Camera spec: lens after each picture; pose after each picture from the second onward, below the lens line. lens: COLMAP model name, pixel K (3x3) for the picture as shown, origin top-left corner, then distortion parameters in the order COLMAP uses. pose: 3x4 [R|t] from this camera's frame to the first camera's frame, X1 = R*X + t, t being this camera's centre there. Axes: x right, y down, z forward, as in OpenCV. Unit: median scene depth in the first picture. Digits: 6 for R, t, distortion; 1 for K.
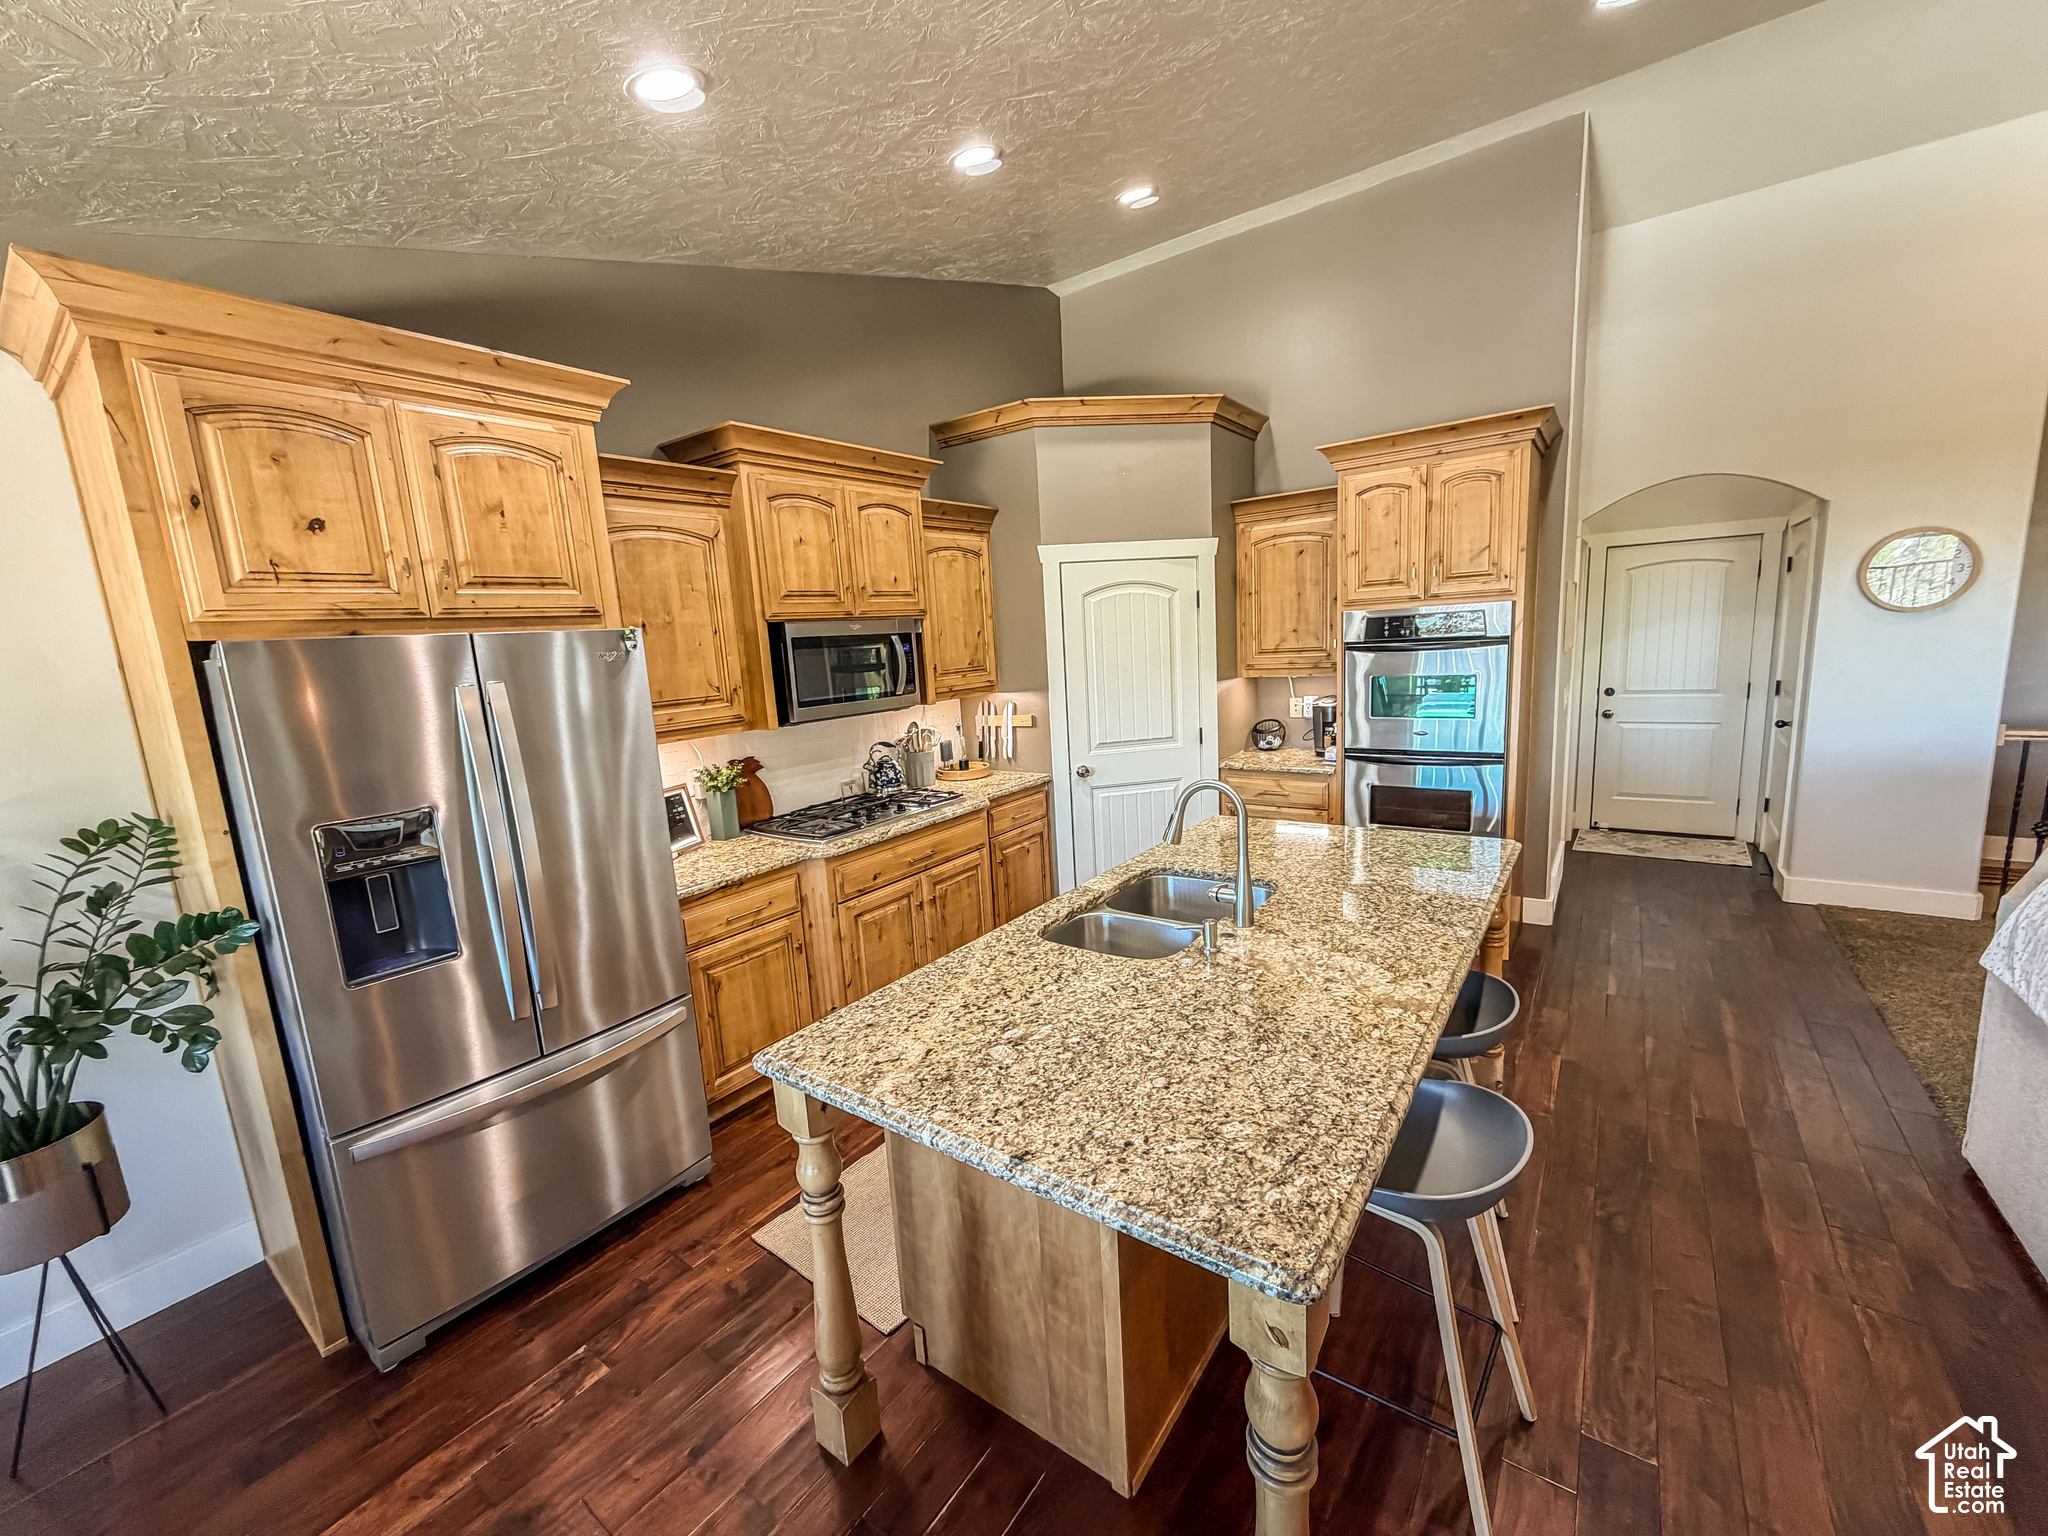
lens RADIAL K [[816.0, 0, 1017.4], [0, 816.0, 772.6], [0, 0, 1]] dist [-0.000752, -0.000003]
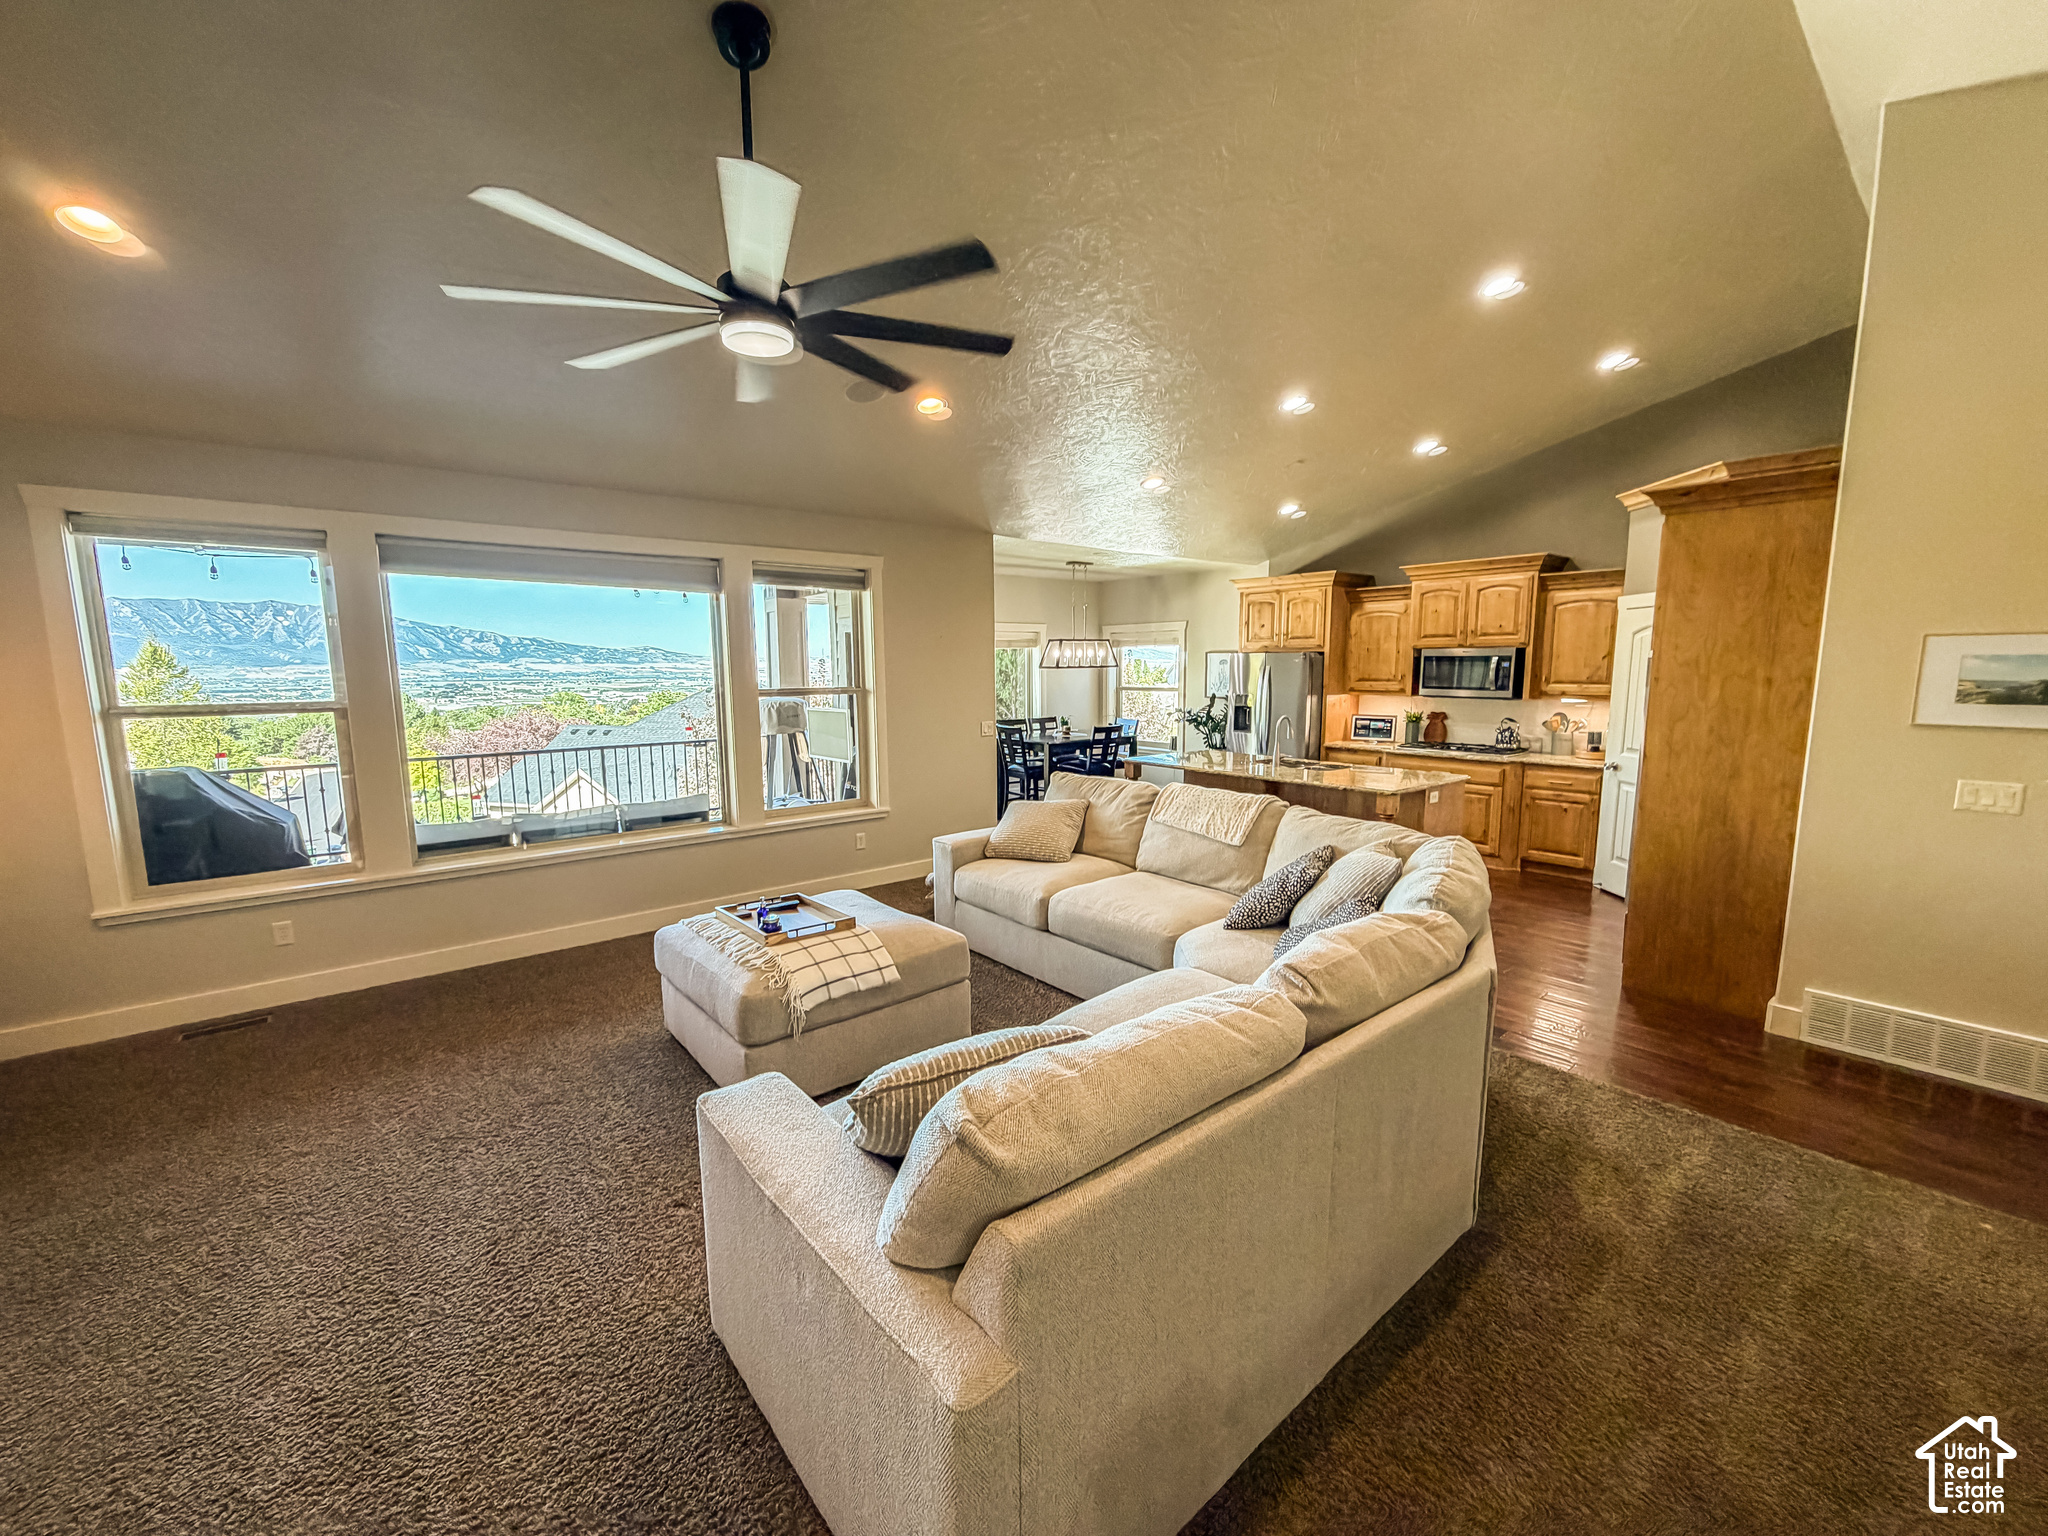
lens RADIAL K [[816.0, 0, 1017.4], [0, 816.0, 772.6], [0, 0, 1]] dist [-0.000752, -0.000003]
pose [[-0.247901, 0.190190, -0.949933, 1.677464], [-0.139521, 0.963309, 0.229279, -0.168463], [0.958686, 0.189374, -0.212270, 0.377557]]
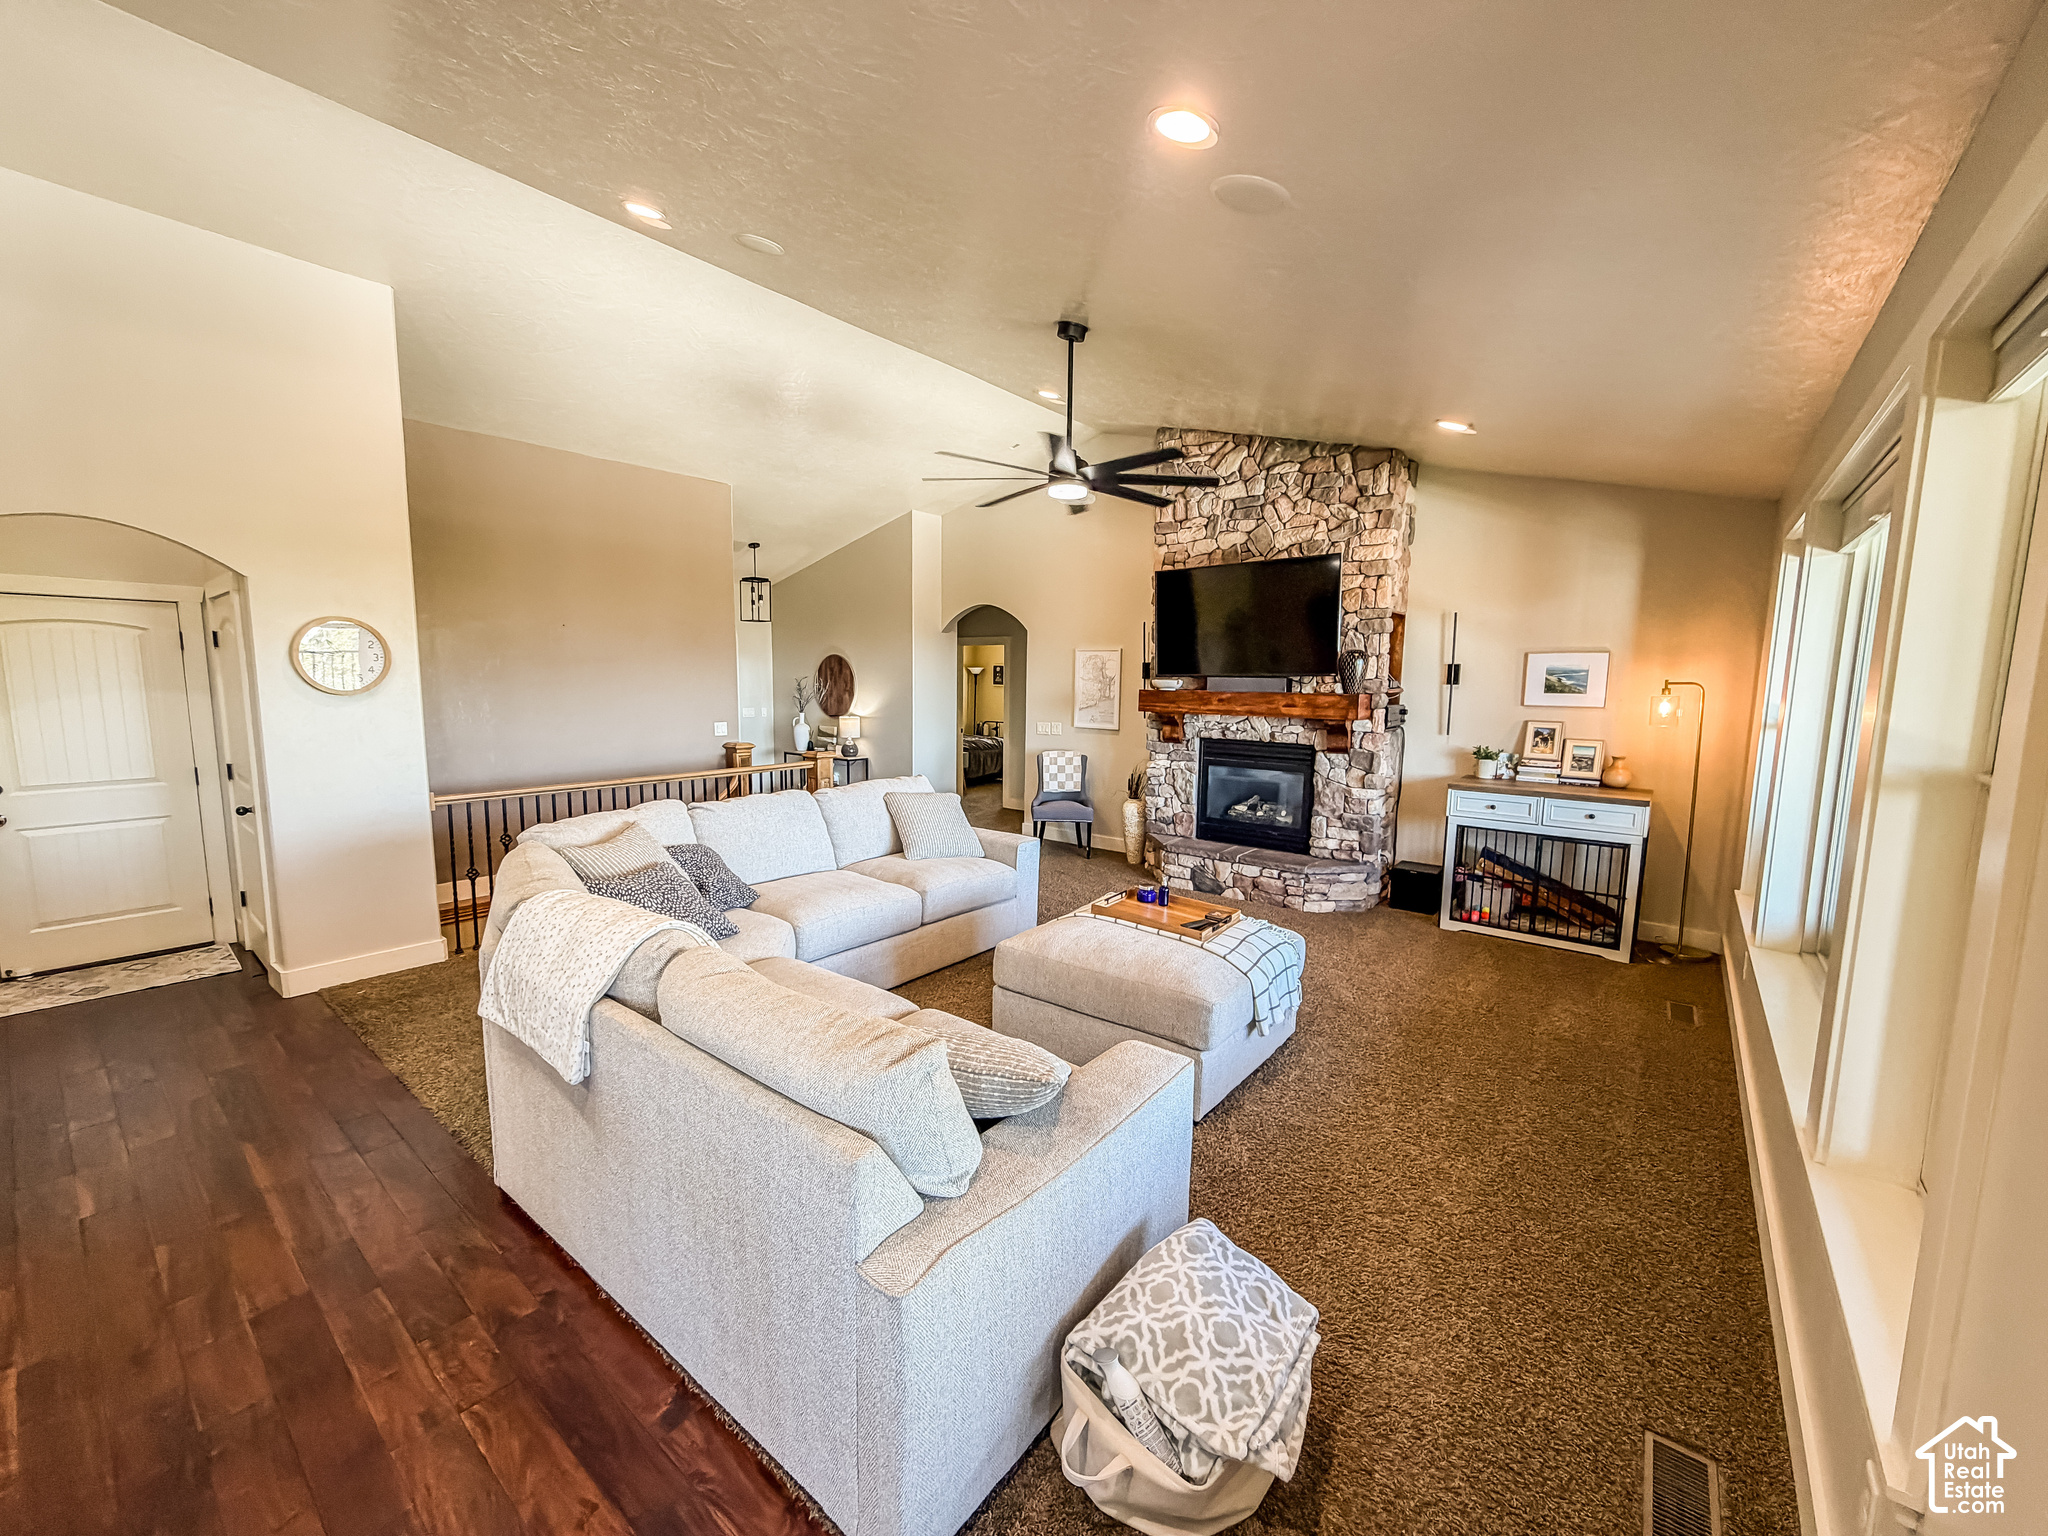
lens RADIAL K [[816.0, 0, 1017.4], [0, 816.0, 772.6], [0, 0, 1]] dist [-0.000752, -0.000003]
pose [[0.046853, -0.061569, 0.997003, 0.068880], [0.154032, 0.986606, 0.053688, -0.018235], [-0.986954, 0.151055, 0.055709, 0.086328]]
